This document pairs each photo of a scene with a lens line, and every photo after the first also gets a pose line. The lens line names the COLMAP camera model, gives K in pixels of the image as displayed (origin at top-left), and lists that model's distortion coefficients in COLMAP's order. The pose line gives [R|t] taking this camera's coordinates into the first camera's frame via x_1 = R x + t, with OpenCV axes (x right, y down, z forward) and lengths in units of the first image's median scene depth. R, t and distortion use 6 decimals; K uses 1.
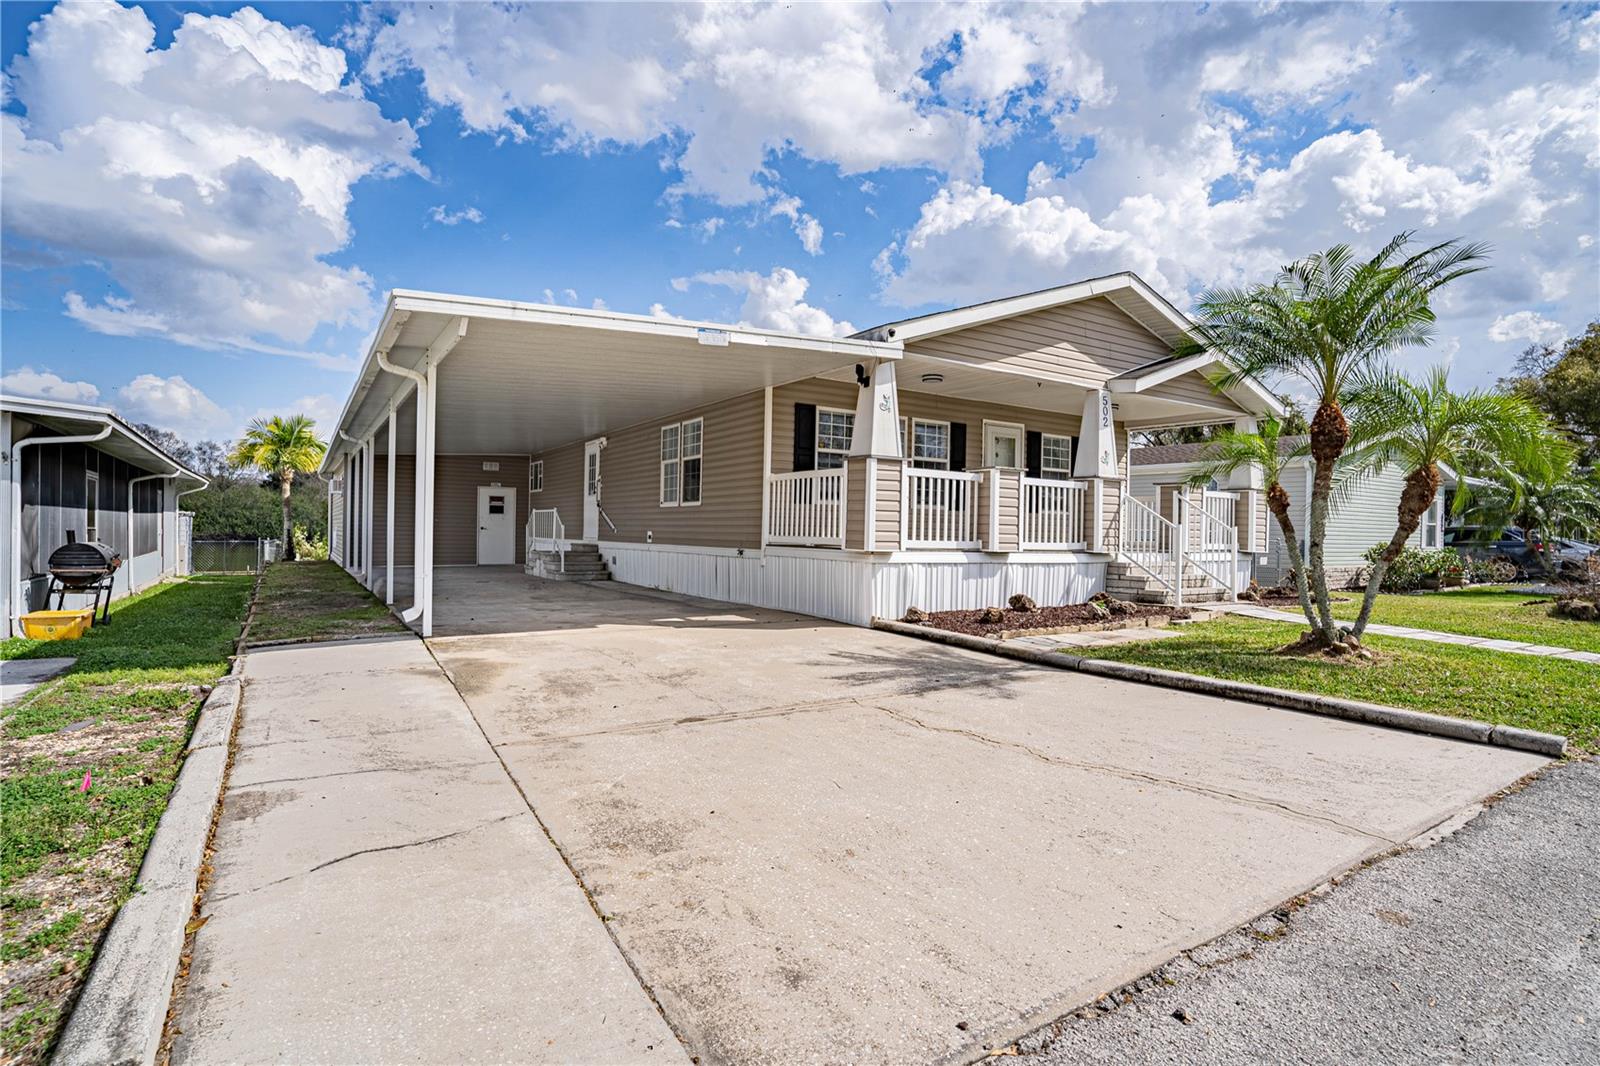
lens RADIAL K [[816.5, 0, 817.0], [0, 816.5, 530.3], [0, 0, 1]] dist [-0.052773, 0.013995]
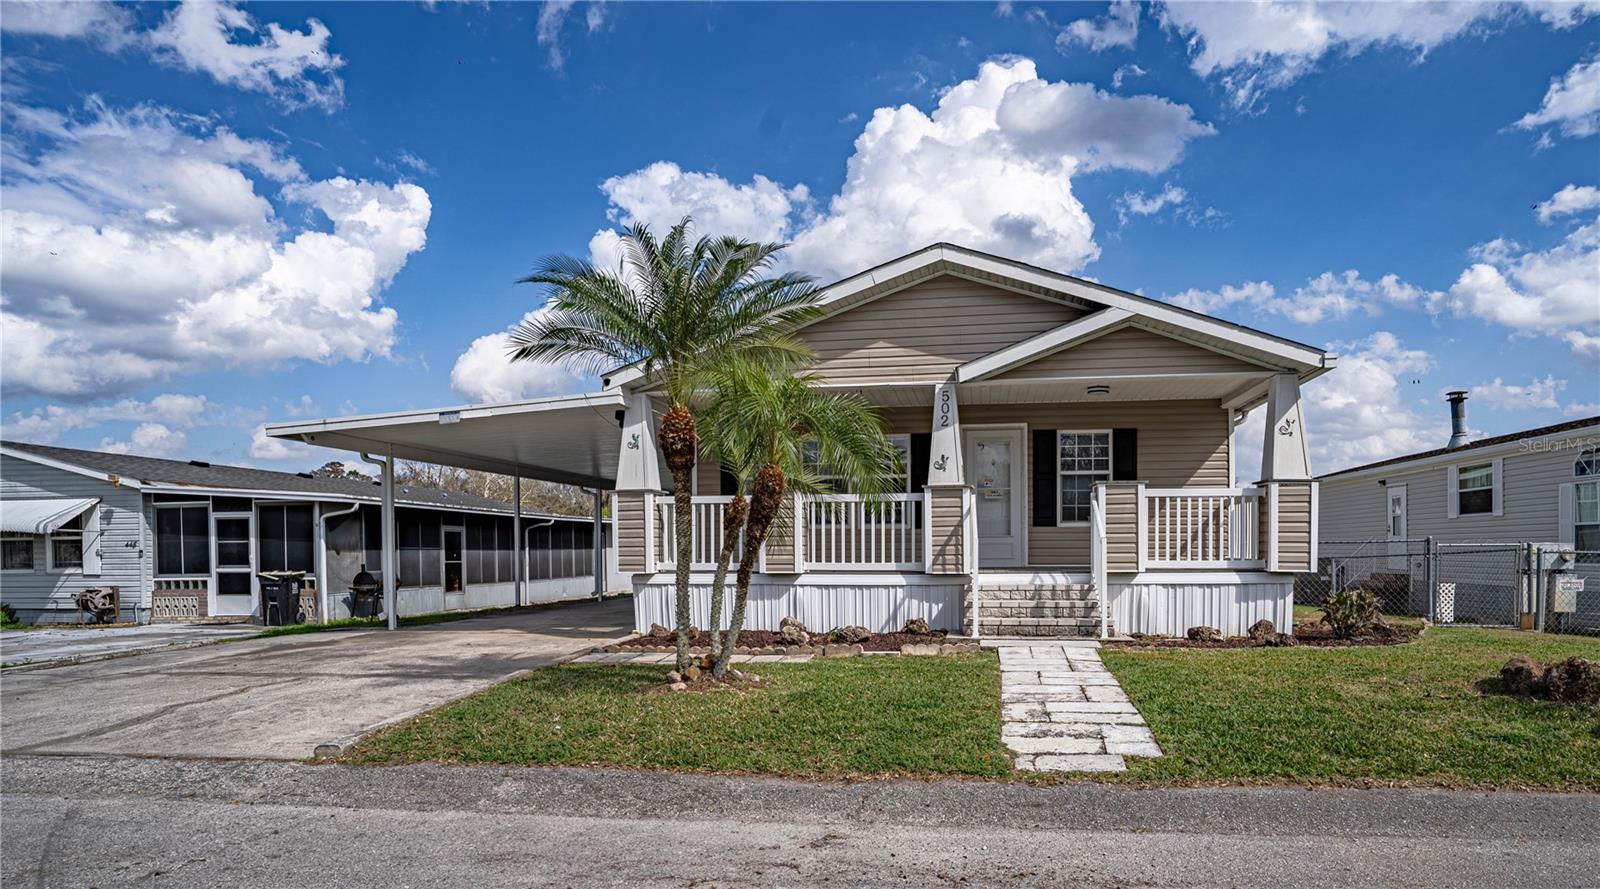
lens RADIAL K [[882.6, 0, 857.6], [0, 882.6, 567.1], [0, 0, 1]] dist [-0.059293, -0.002139]
pose [[0.752070, -0.010509, -0.658999, 0.906997], [0.021631, 0.999728, 0.008744, 0.010768], [0.658728, -0.020831, 0.752093, 0.236752]]
